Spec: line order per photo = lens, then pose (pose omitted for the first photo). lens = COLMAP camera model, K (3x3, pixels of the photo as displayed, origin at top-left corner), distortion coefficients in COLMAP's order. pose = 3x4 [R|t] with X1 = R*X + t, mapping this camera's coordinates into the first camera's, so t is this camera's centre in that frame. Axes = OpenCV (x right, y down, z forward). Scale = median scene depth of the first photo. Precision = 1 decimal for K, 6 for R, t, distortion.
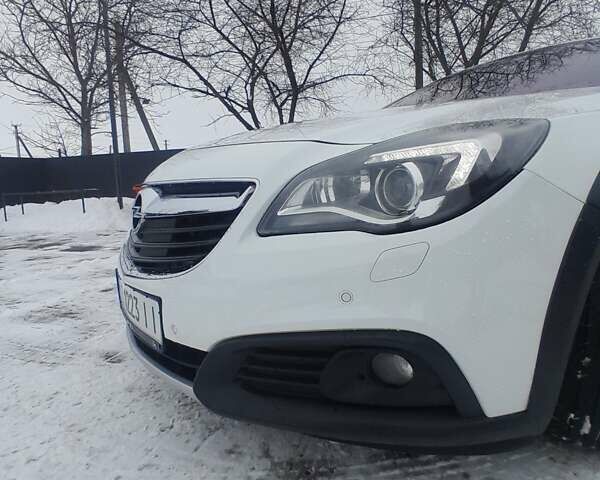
lens RADIAL K [[395.0, 0, 293.8], [0, 395.0, 241.7], [0, 0, 1]] dist [0.014842, -0.056639]
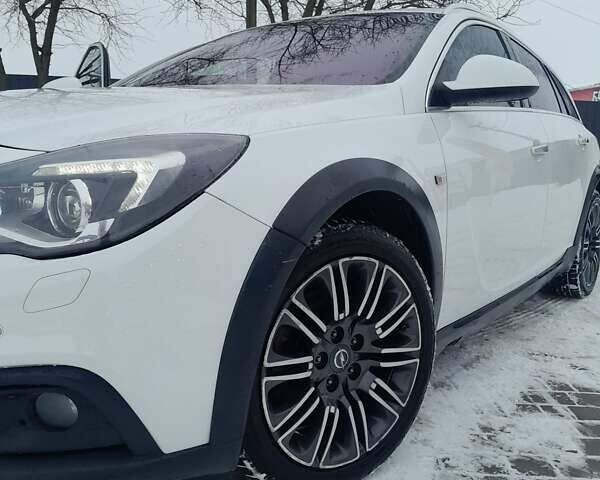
lens RADIAL K [[608.1, 0, 300.3], [0, 608.1, 233.6], [0, 0, 1]] dist [0.103475, -0.235478]
pose [[0.937168, 0.019906, 0.348311, 0.211992], [-0.021347, 0.999772, 0.000299, -0.065879], [-0.348225, -0.007715, 0.937379, -0.373285]]
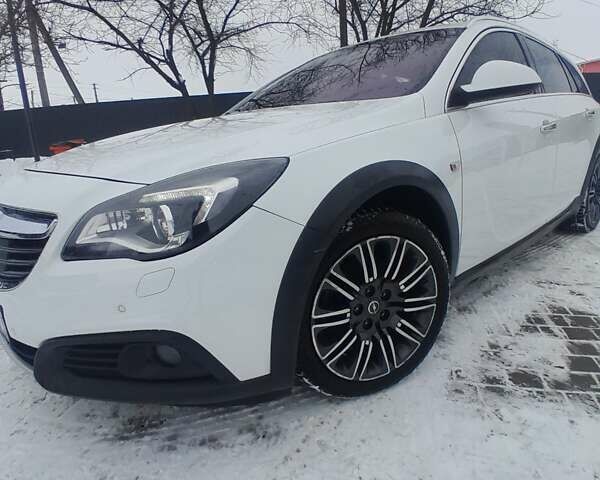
lens RADIAL K [[395.0, 0, 293.8], [0, 395.0, 241.7], [0, 0, 1]] dist [0.014842, -0.056639]
pose [[0.991119, -0.053571, 0.121711, 0.414550], [0.036757, 0.989969, 0.136416, -0.182033], [-0.127798, -0.130731, 0.983147, -0.273425]]
